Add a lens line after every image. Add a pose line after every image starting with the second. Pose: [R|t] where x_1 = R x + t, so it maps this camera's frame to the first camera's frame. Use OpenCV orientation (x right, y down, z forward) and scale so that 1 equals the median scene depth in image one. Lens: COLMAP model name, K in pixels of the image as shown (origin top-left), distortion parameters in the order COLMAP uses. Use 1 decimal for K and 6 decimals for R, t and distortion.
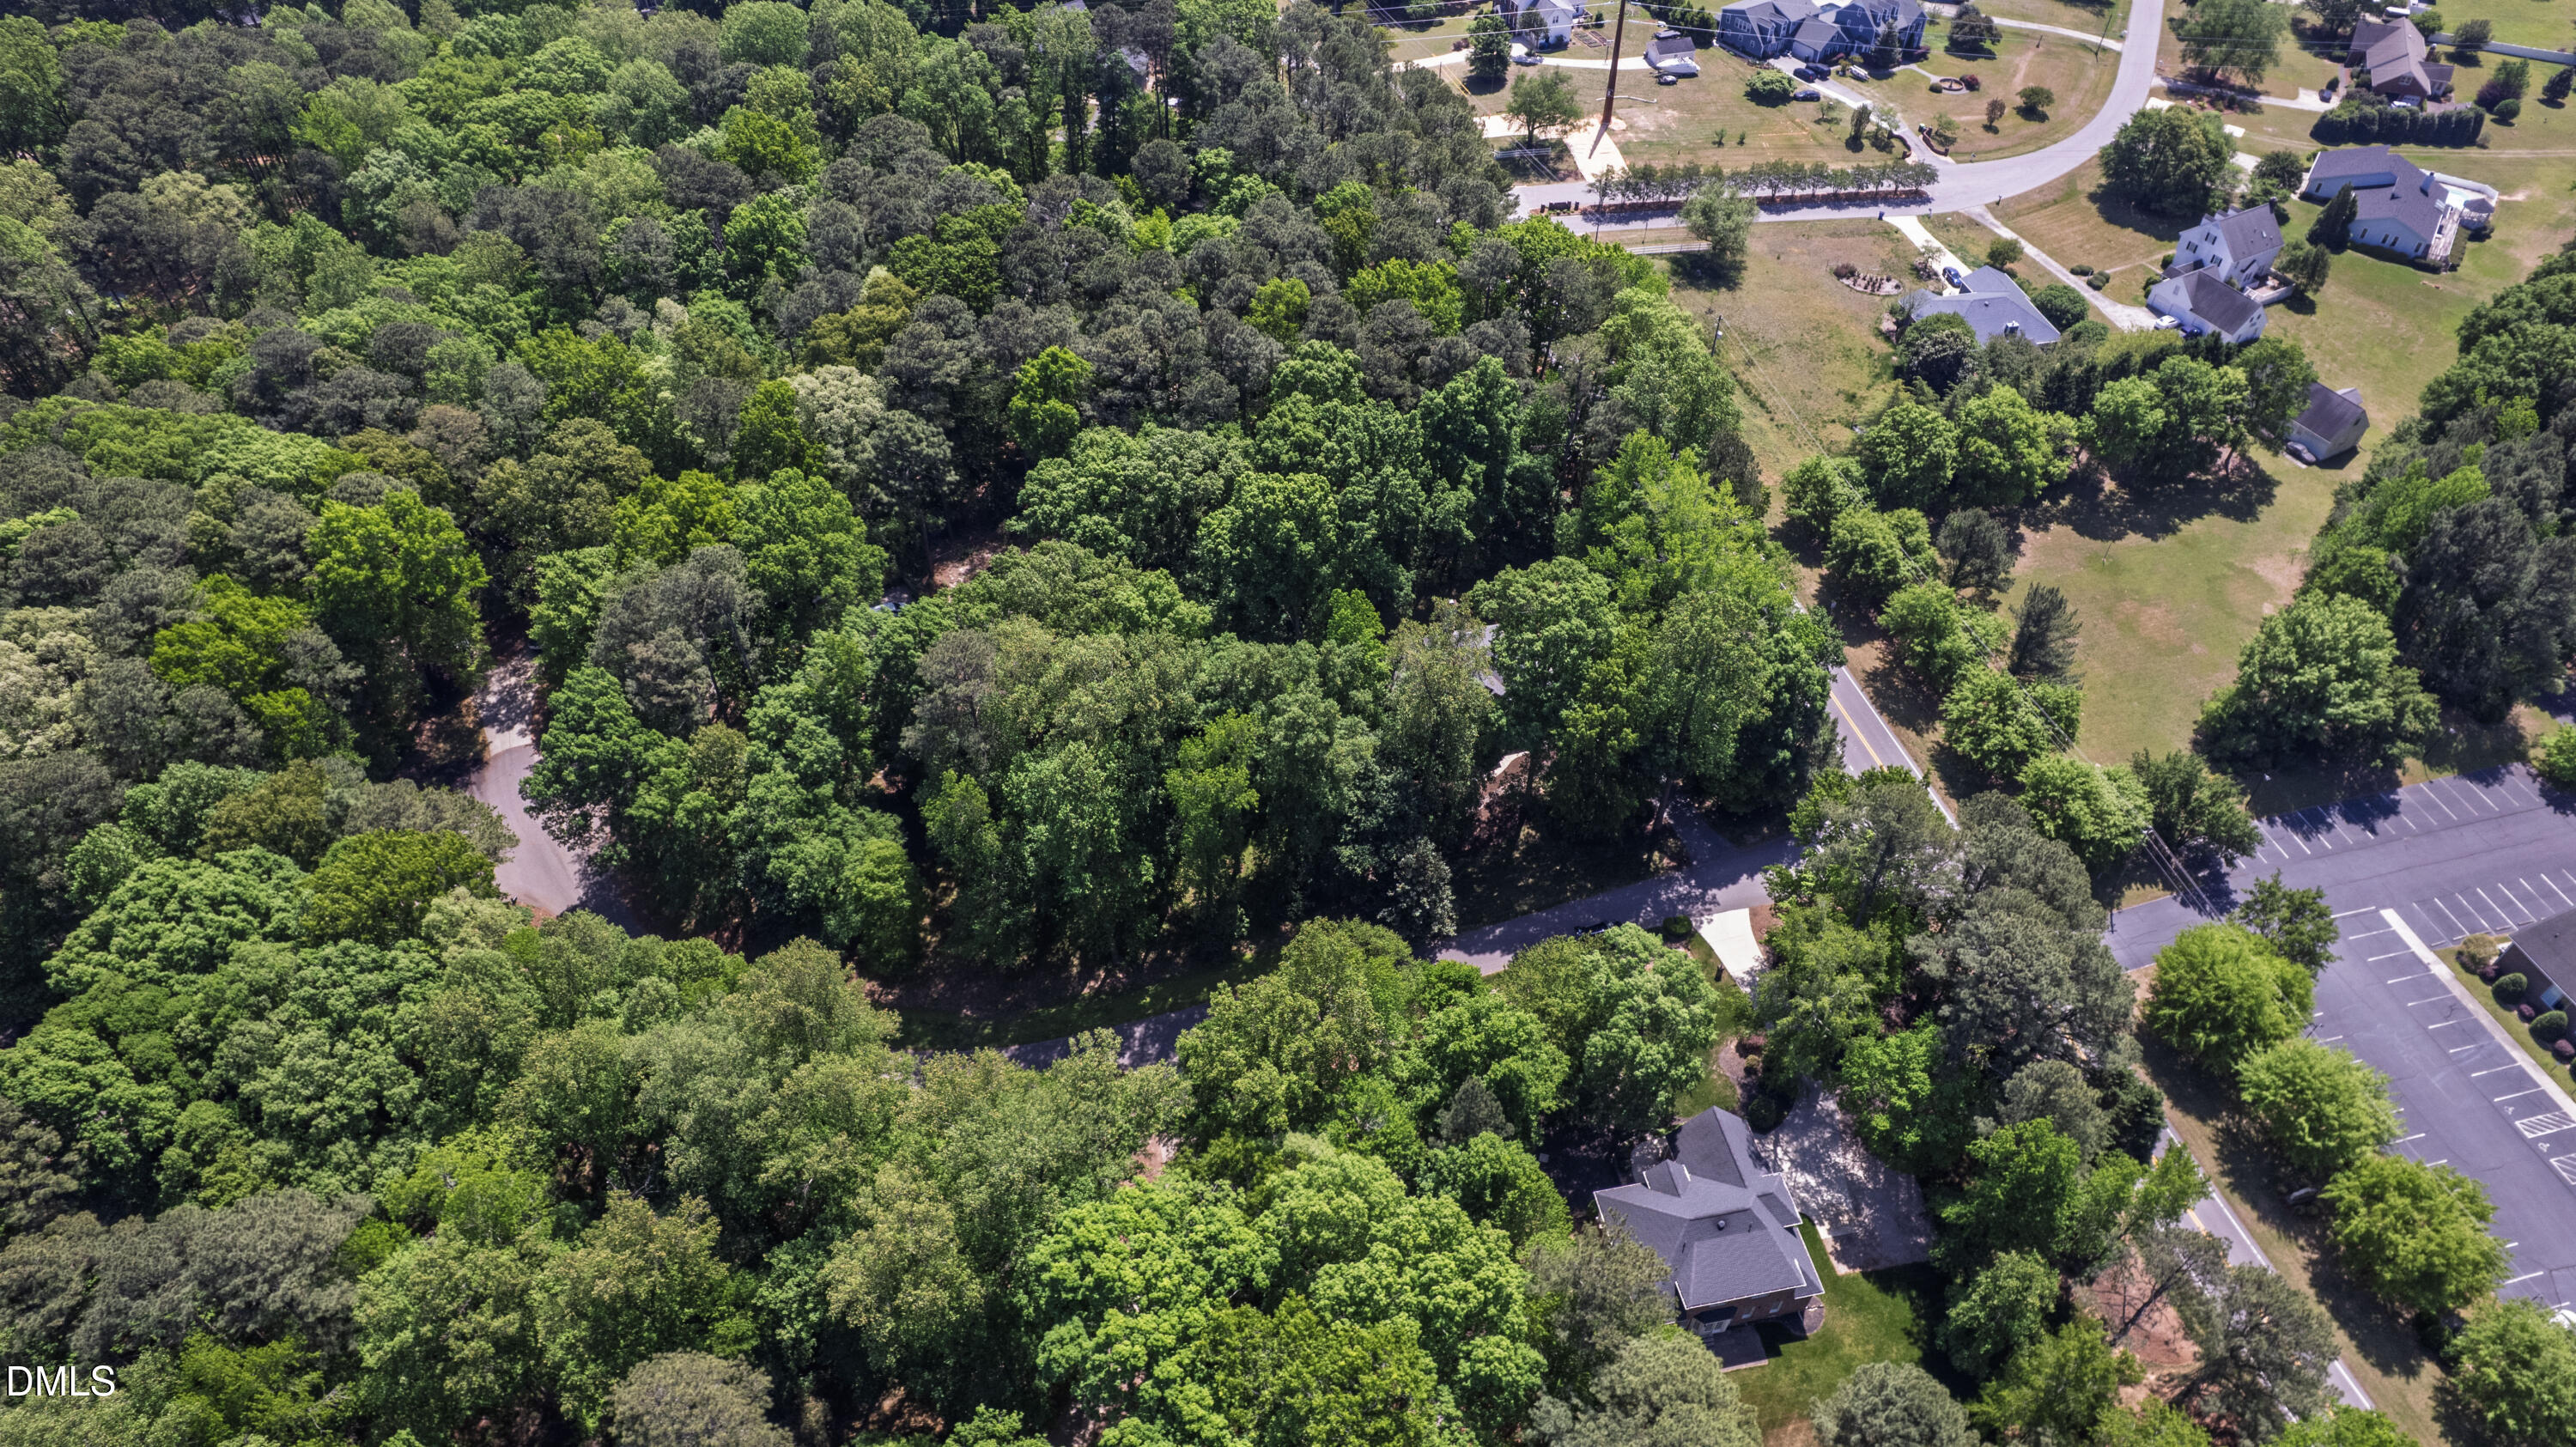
lens RADIAL K [[1652.7, 0, 1288.3], [0, 1652.7, 709.8], [0, 0, 1]] dist [-0.079473, 0.073554]
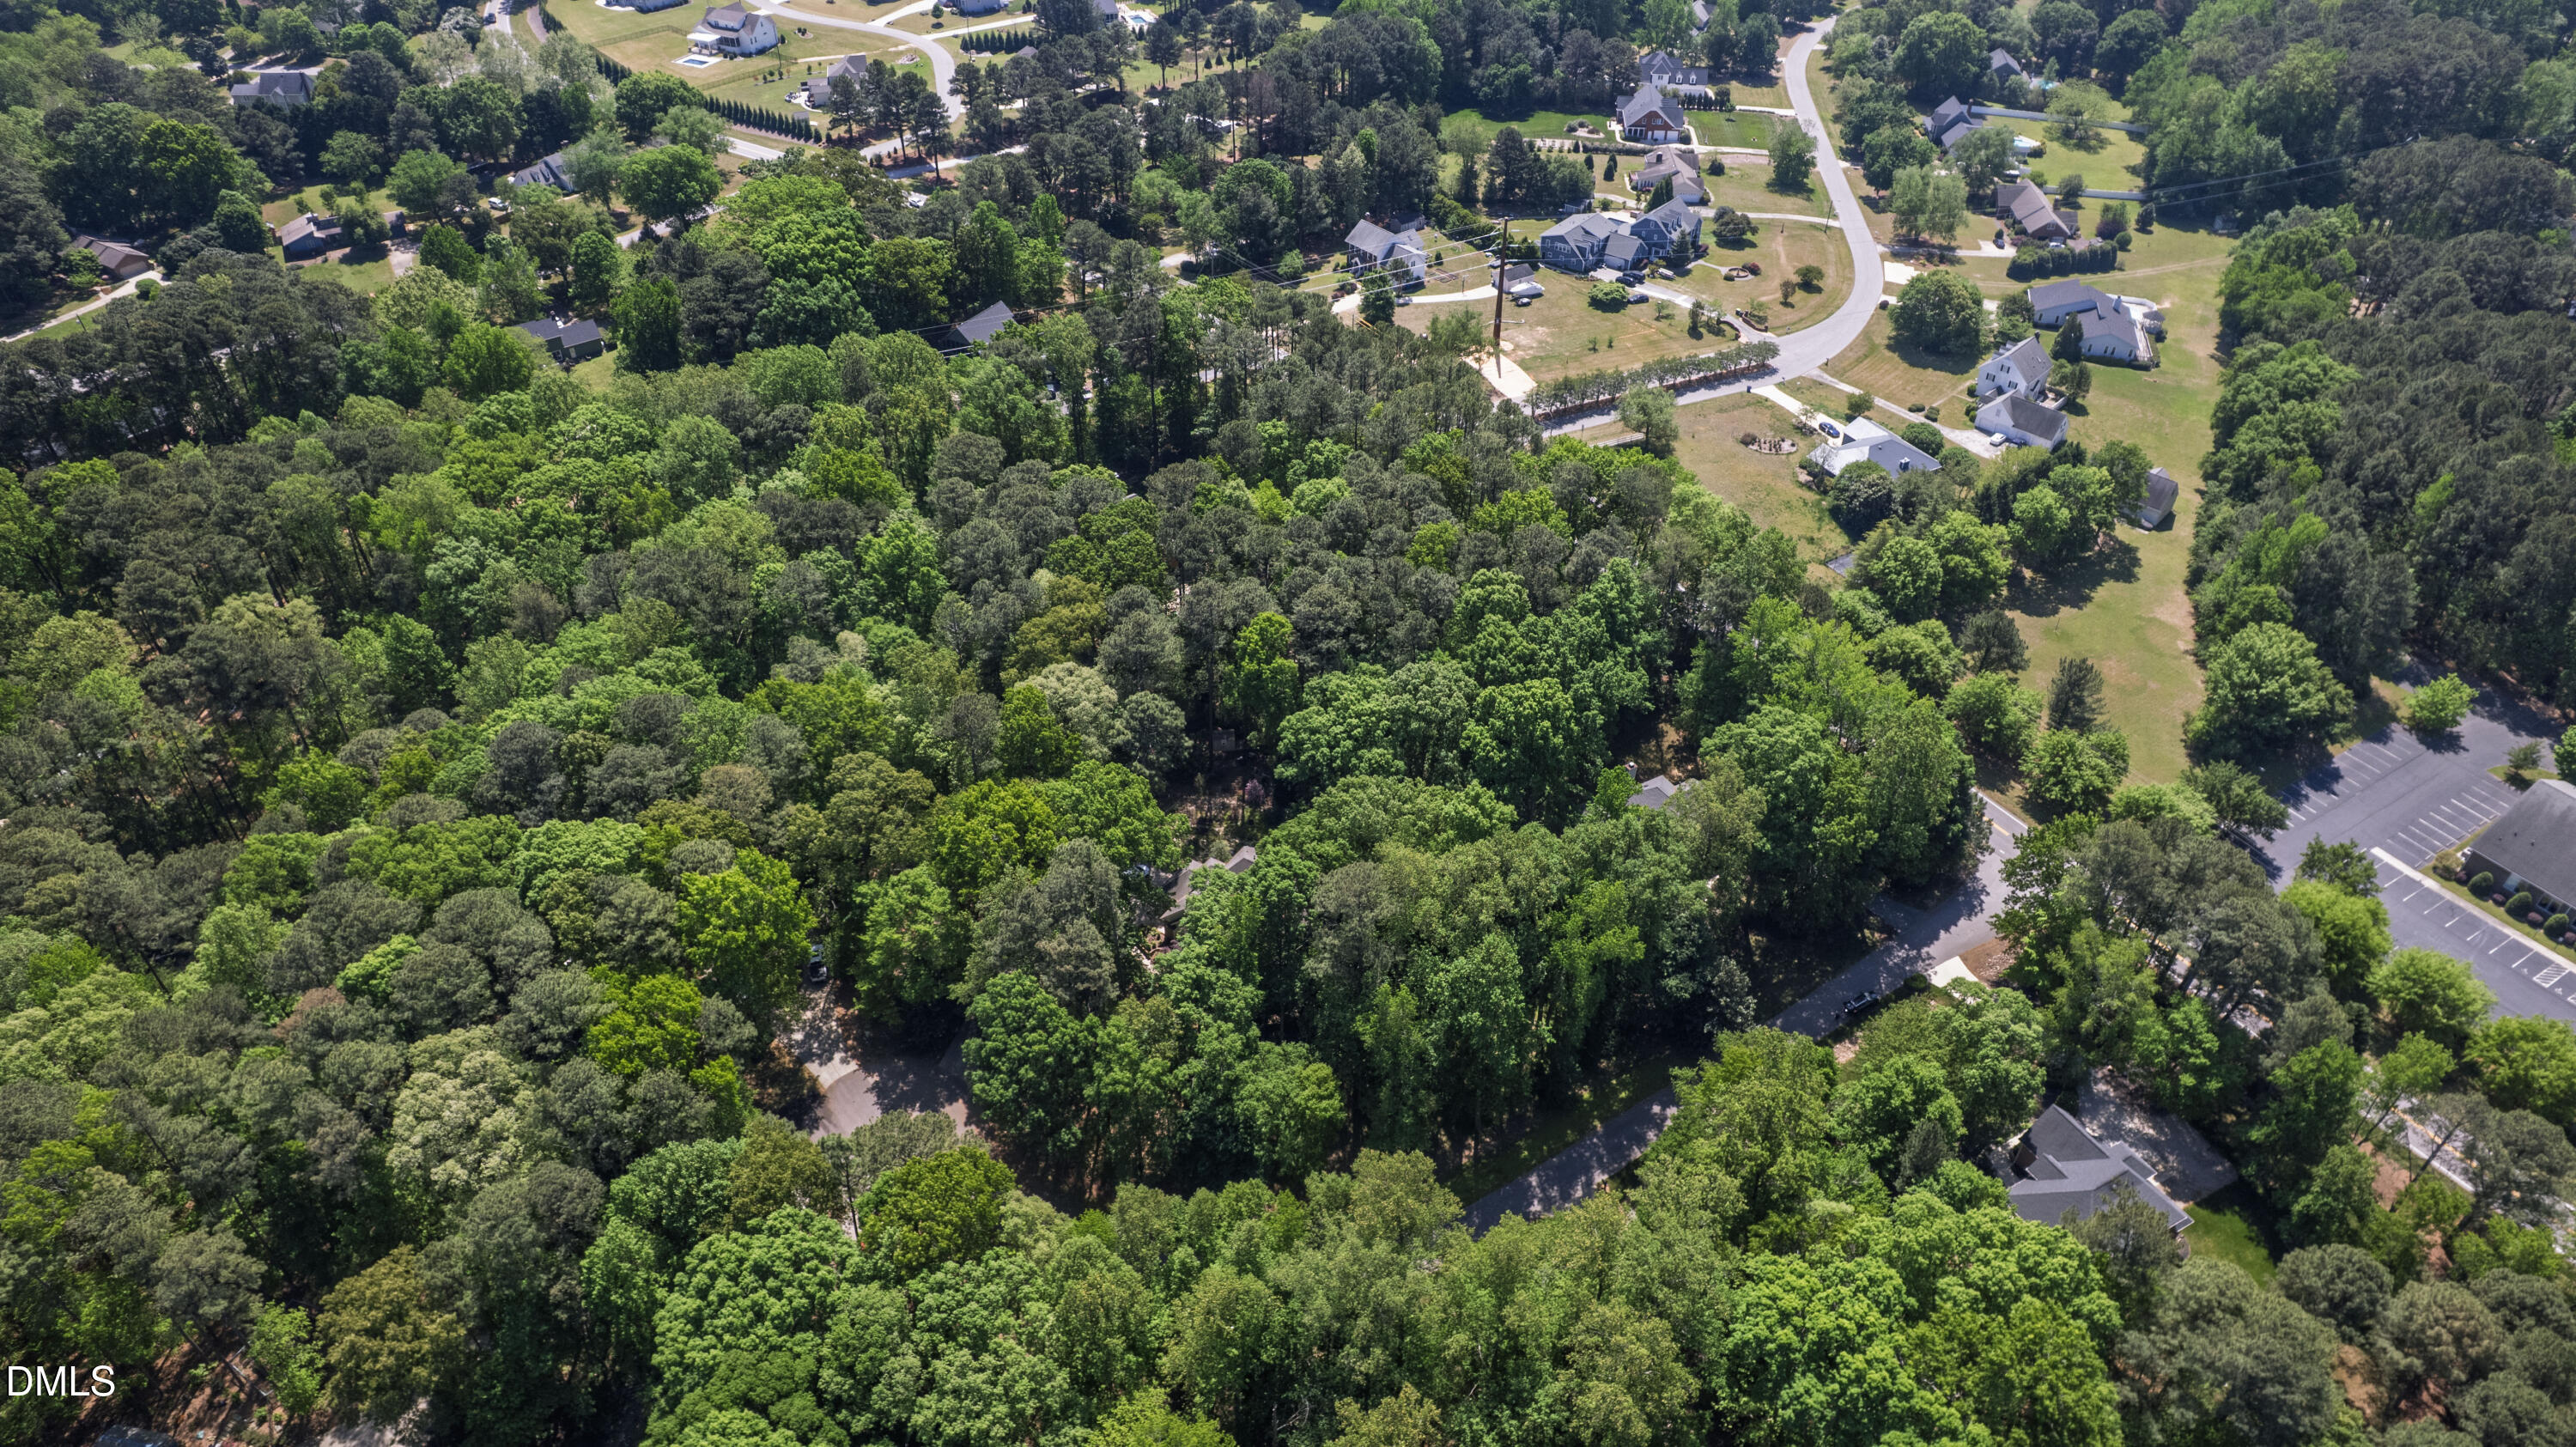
lens RADIAL K [[1652.7, 0, 1288.3], [0, 1652.7, 709.8], [0, 0, 1]] dist [-0.079473, 0.073554]
pose [[0.955514, -0.187045, 0.228049, -0.376125], [0.212760, 0.972598, -0.093732, -0.042873], [-0.204268, 0.138082, 0.969127, -0.093180]]
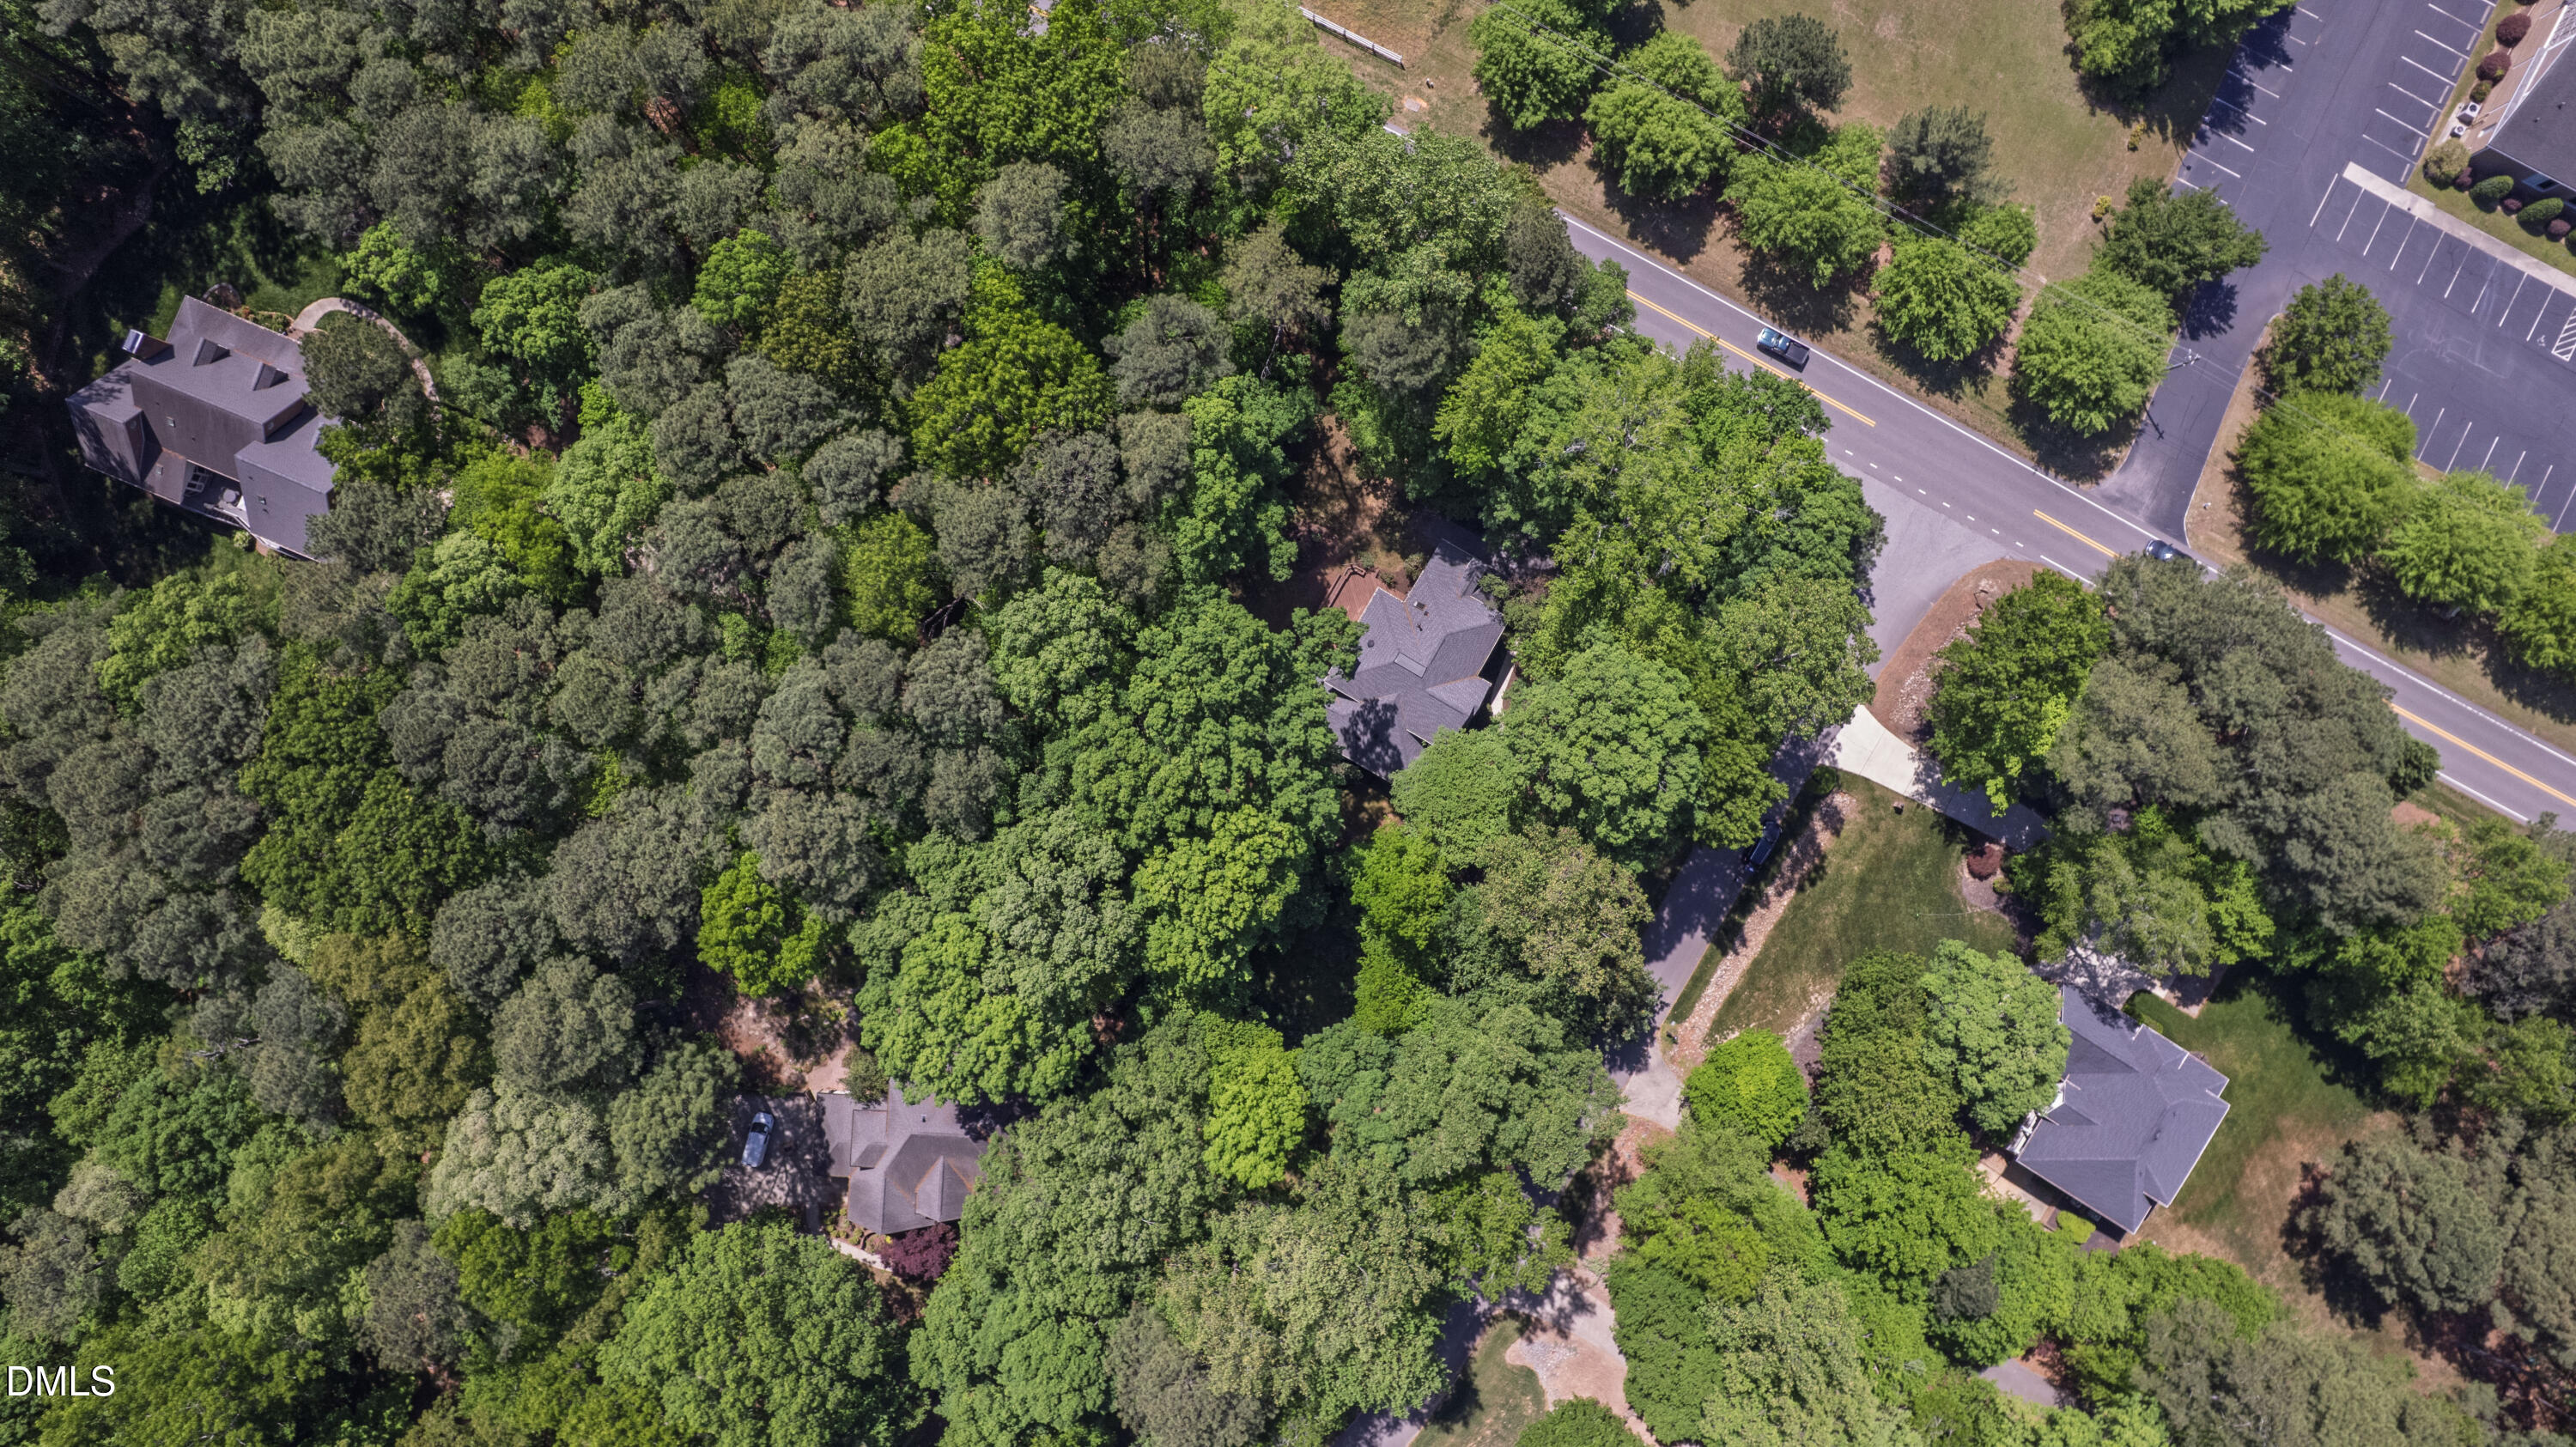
lens RADIAL K [[1652.7, 0, 1288.3], [0, 1652.7, 709.8], [0, 0, 1]] dist [-0.079473, 0.073554]
pose [[0.681622, -0.731566, 0.014238, 0.048838], [0.519503, 0.497556, 0.694662, -0.543393], [-0.515275, -0.466100, 0.719196, 0.446645]]
